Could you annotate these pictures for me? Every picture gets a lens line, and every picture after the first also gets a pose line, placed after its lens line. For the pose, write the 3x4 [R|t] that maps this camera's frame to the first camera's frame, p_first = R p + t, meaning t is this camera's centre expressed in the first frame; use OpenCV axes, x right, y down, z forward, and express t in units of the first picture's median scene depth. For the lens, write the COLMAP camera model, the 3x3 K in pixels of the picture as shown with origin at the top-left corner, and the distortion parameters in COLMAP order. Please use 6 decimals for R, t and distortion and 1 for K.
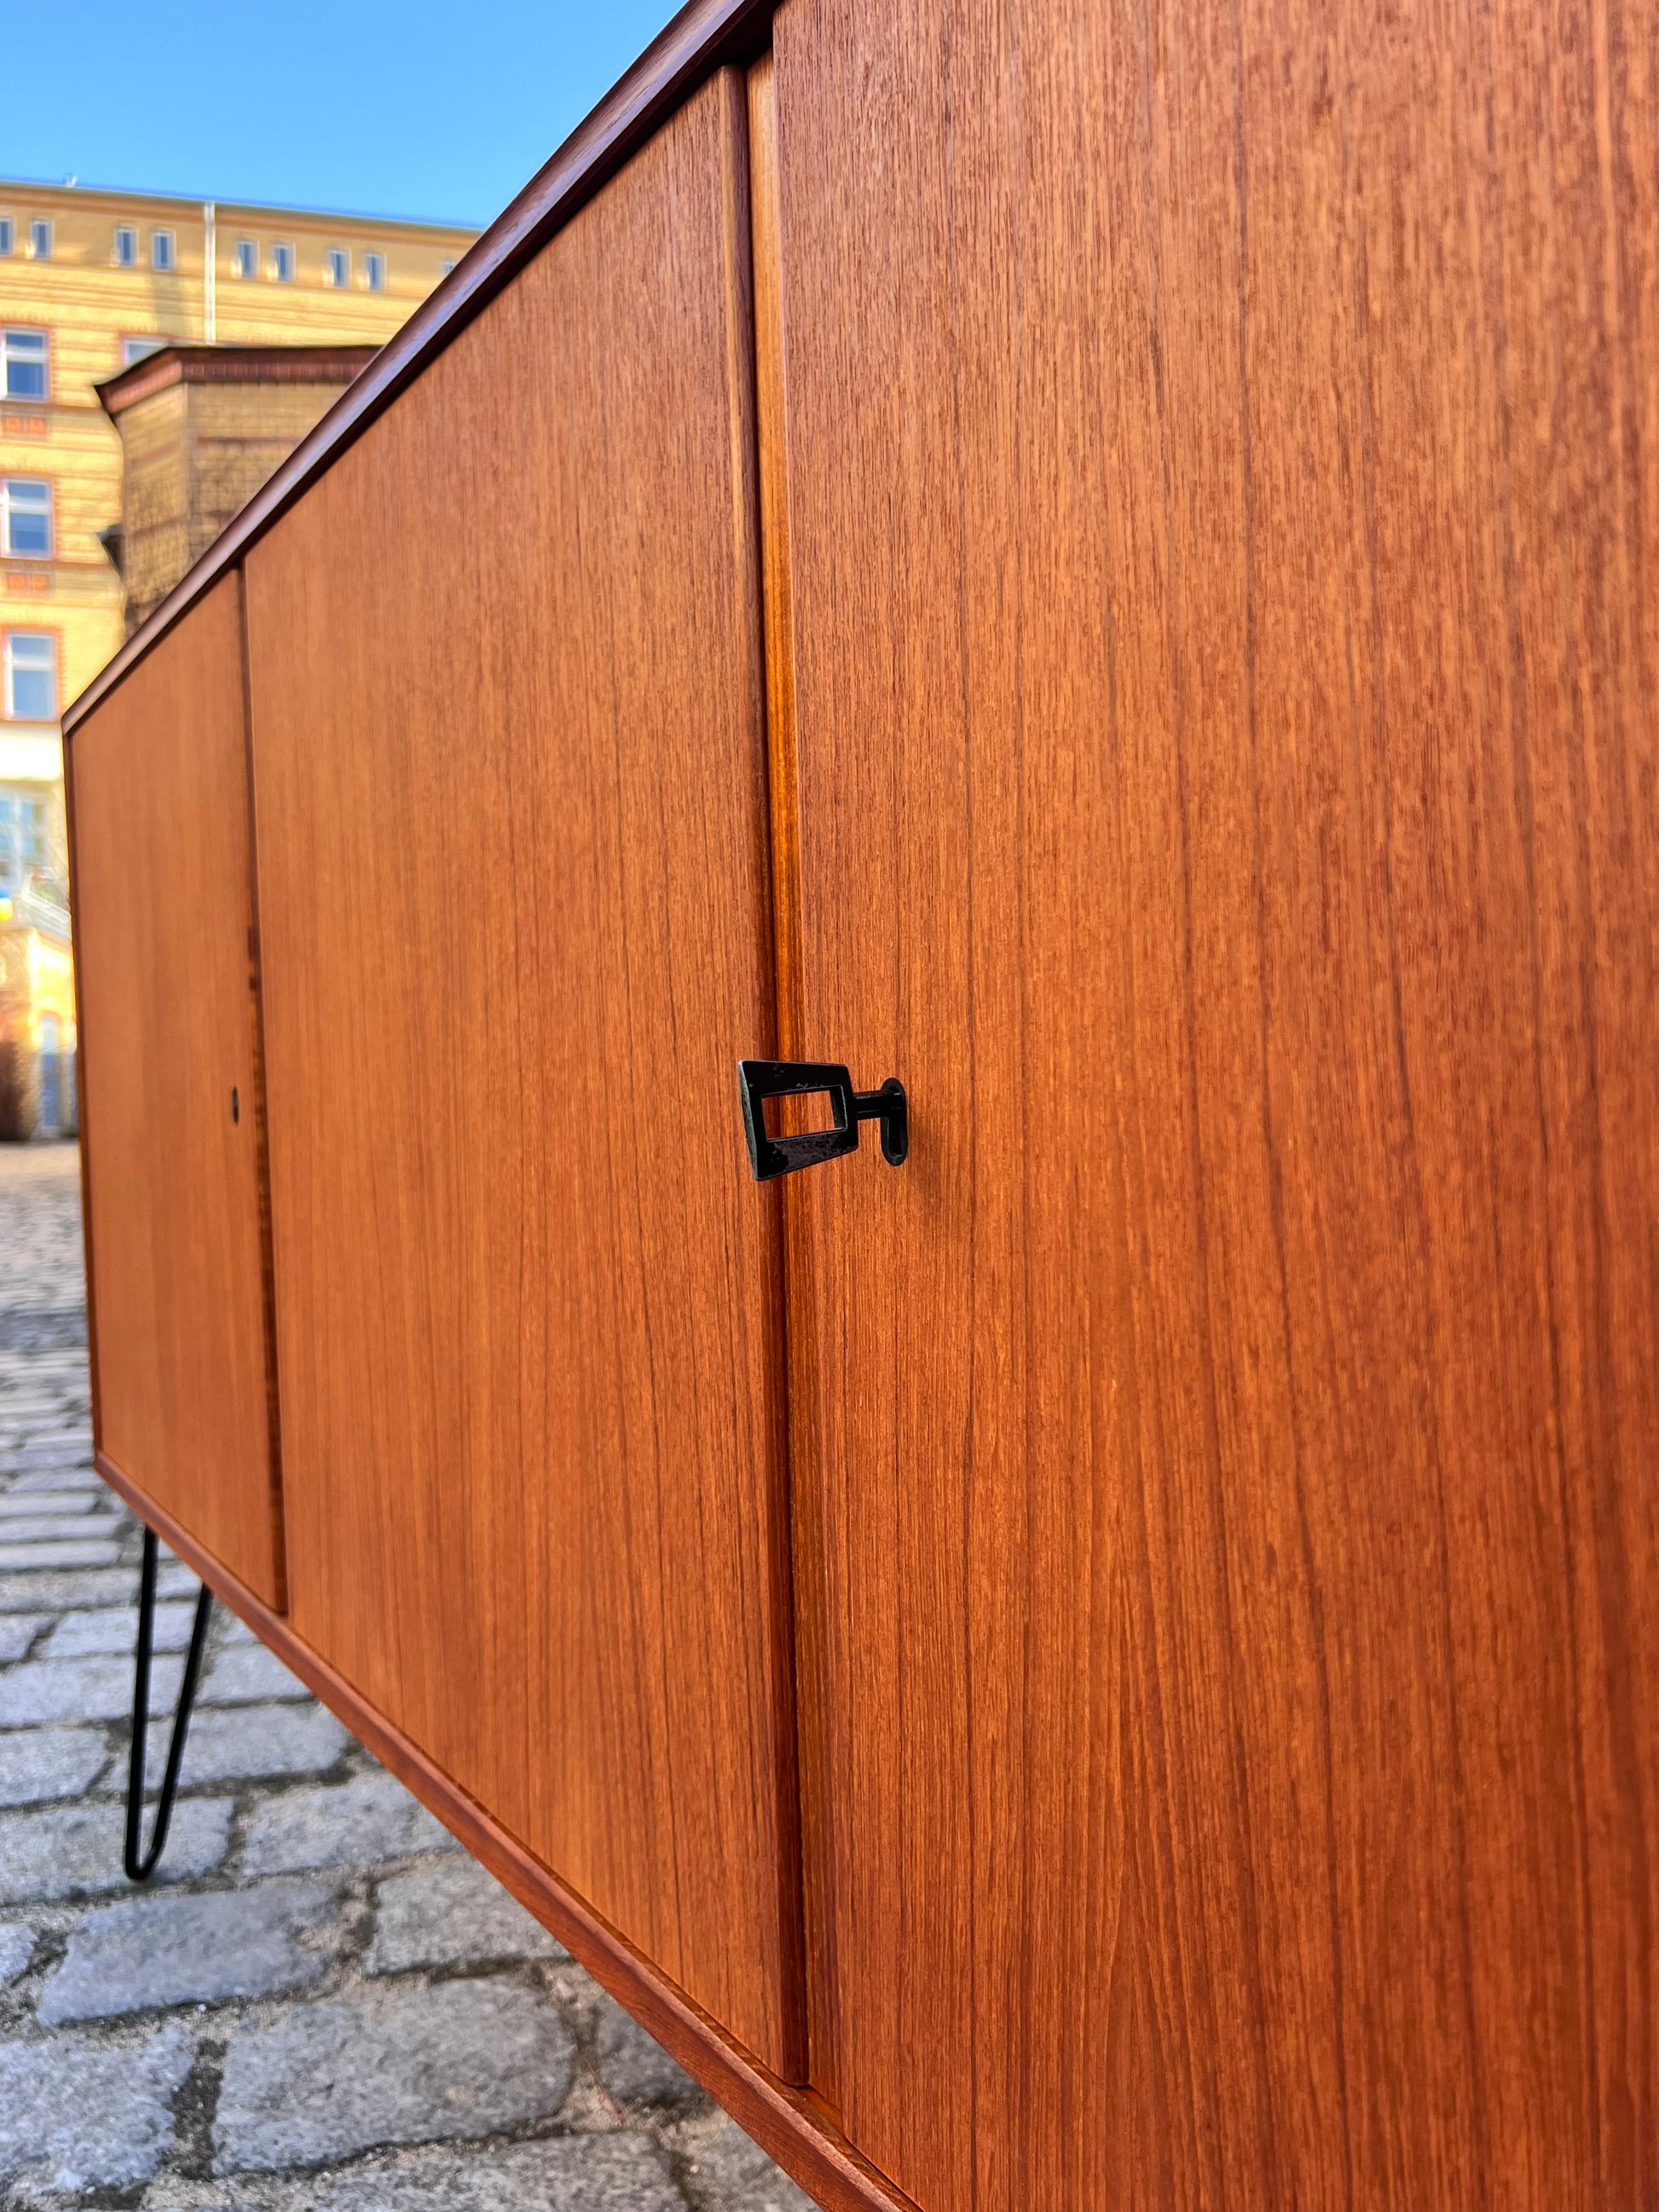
lens RADIAL K [[1677.1, 0, 838.3], [0, 1677.1, 1106.6], [0, 0, 1]] dist [0.057789, -0.076823]
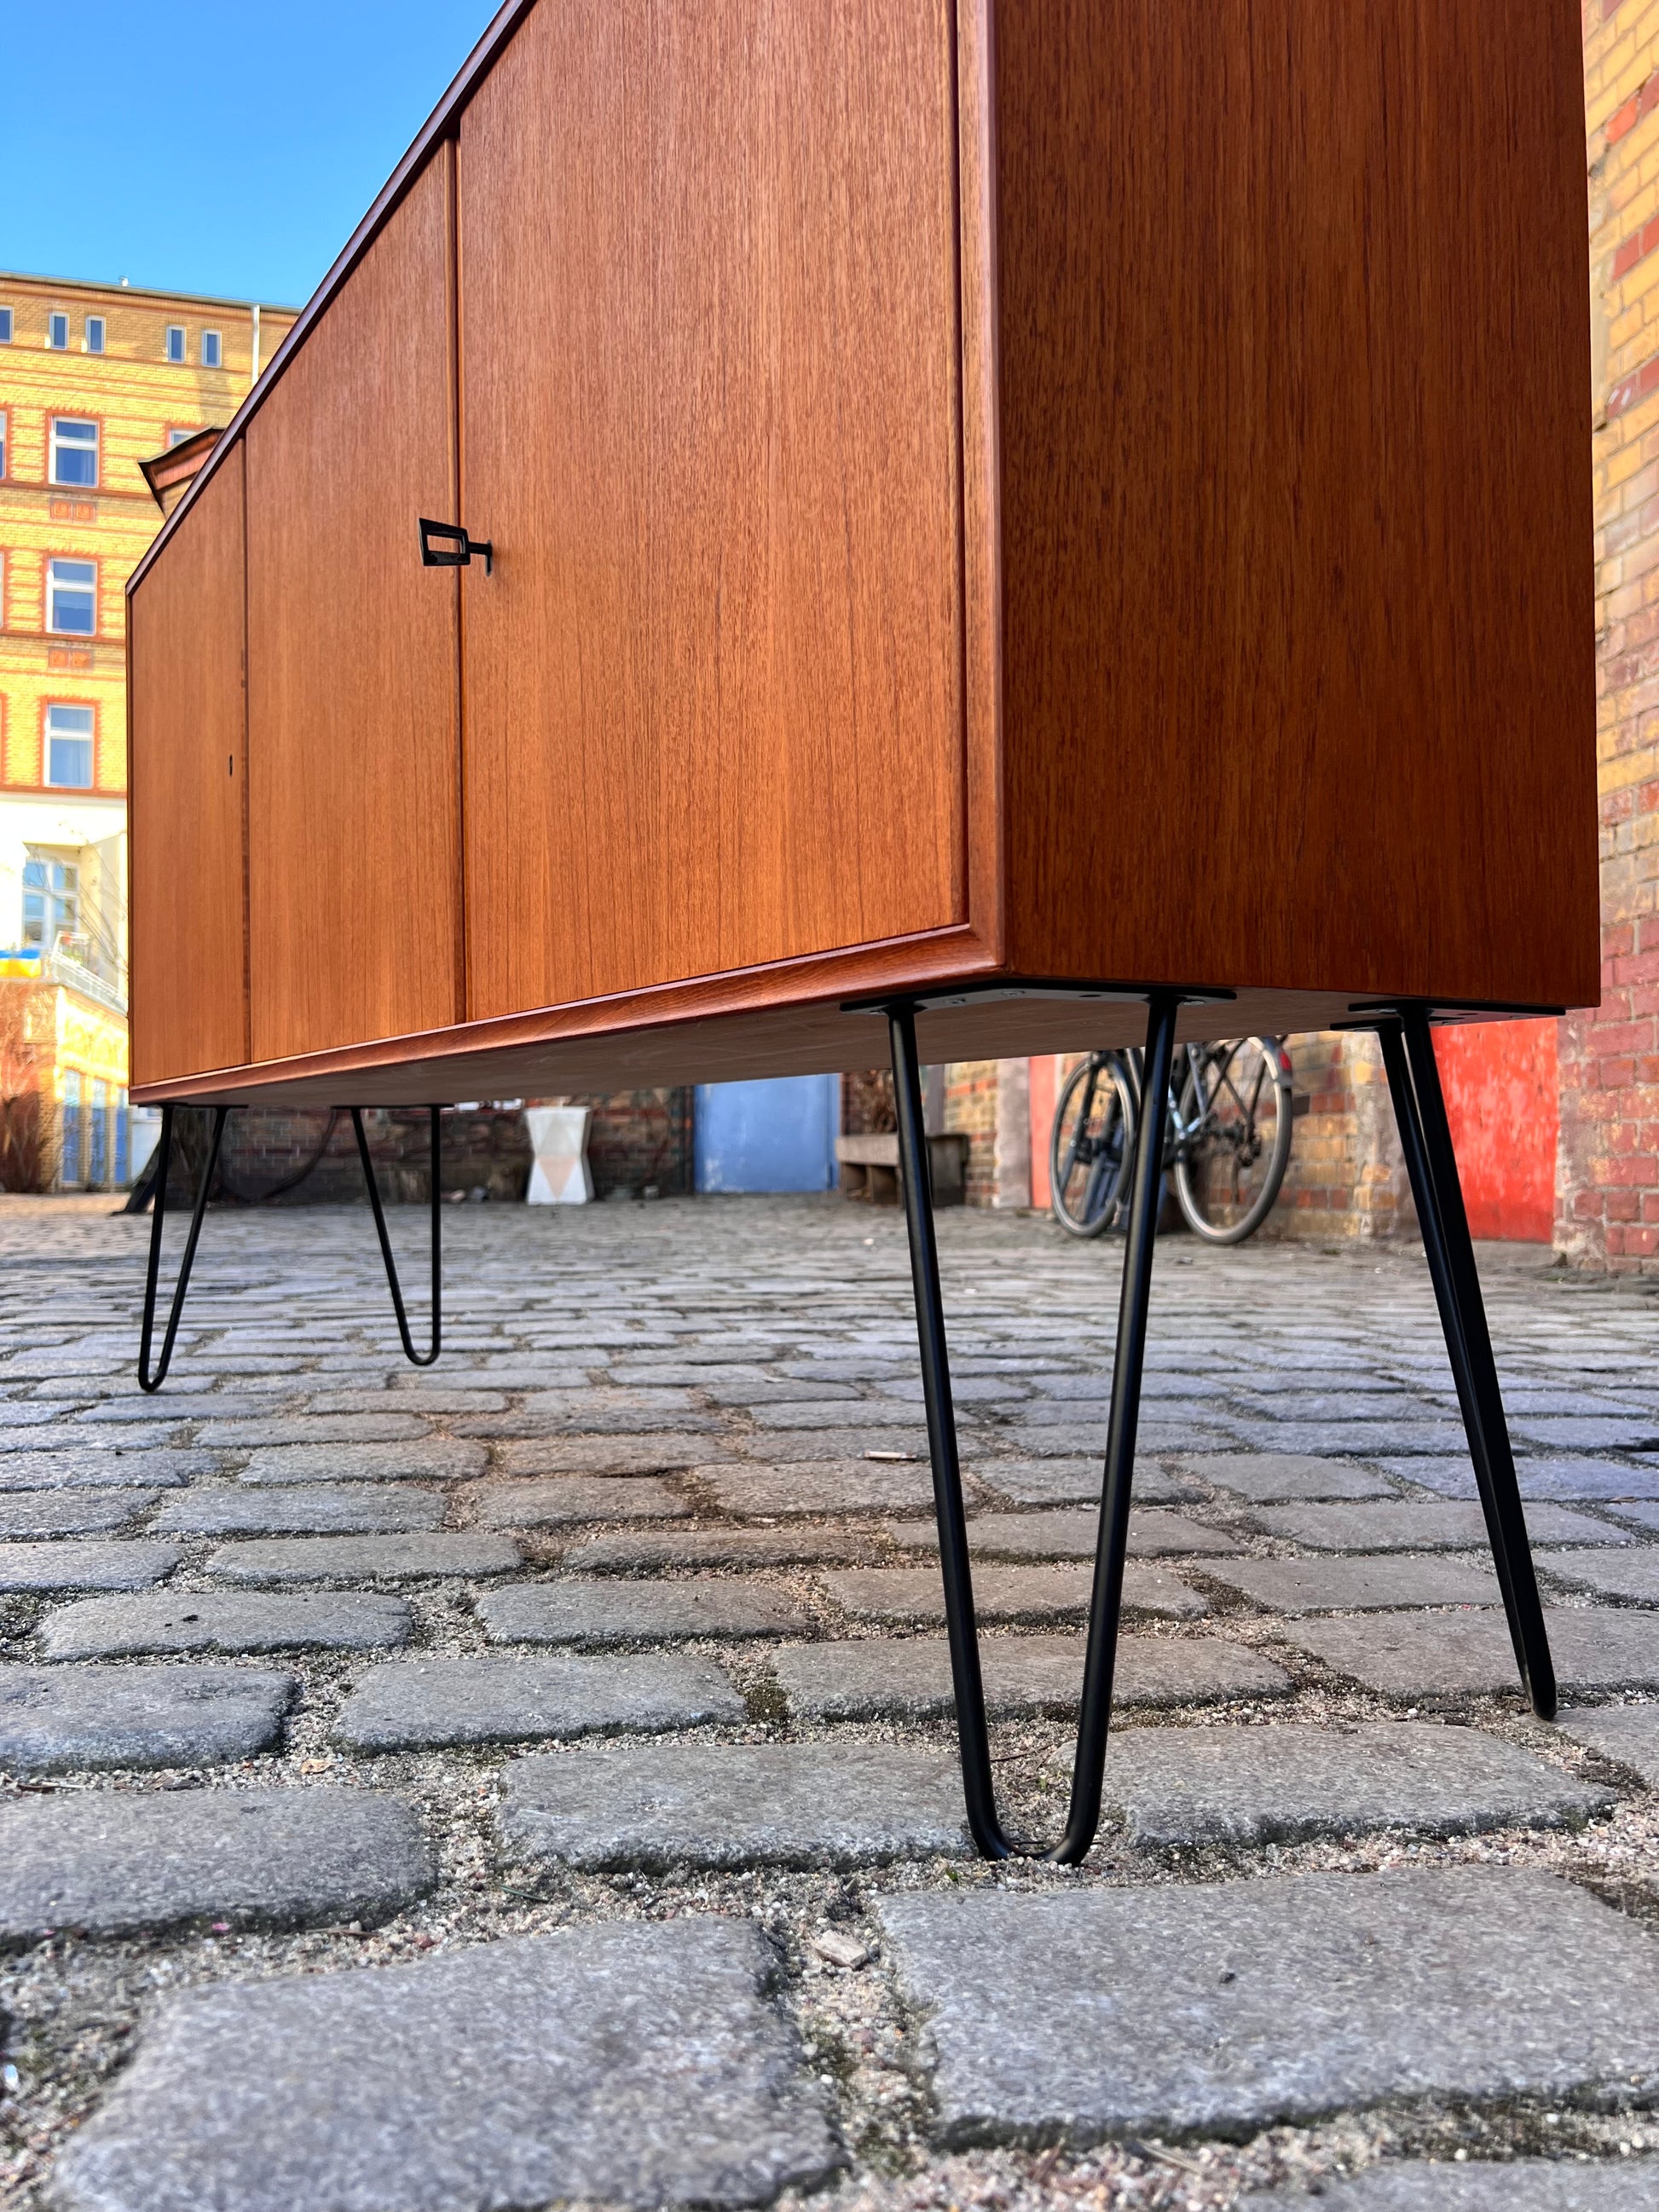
lens RADIAL K [[1665.0, 0, 840.4], [0, 1665.0, 1110.0], [0, 0, 1]] dist [0.046870, -0.063922]
pose [[0.999807, 0.018952, -0.005258, 0.196795], [-0.019186, 0.998623, -0.048835, 0.316226], [0.004325, 0.048926, 0.998793, -0.476285]]
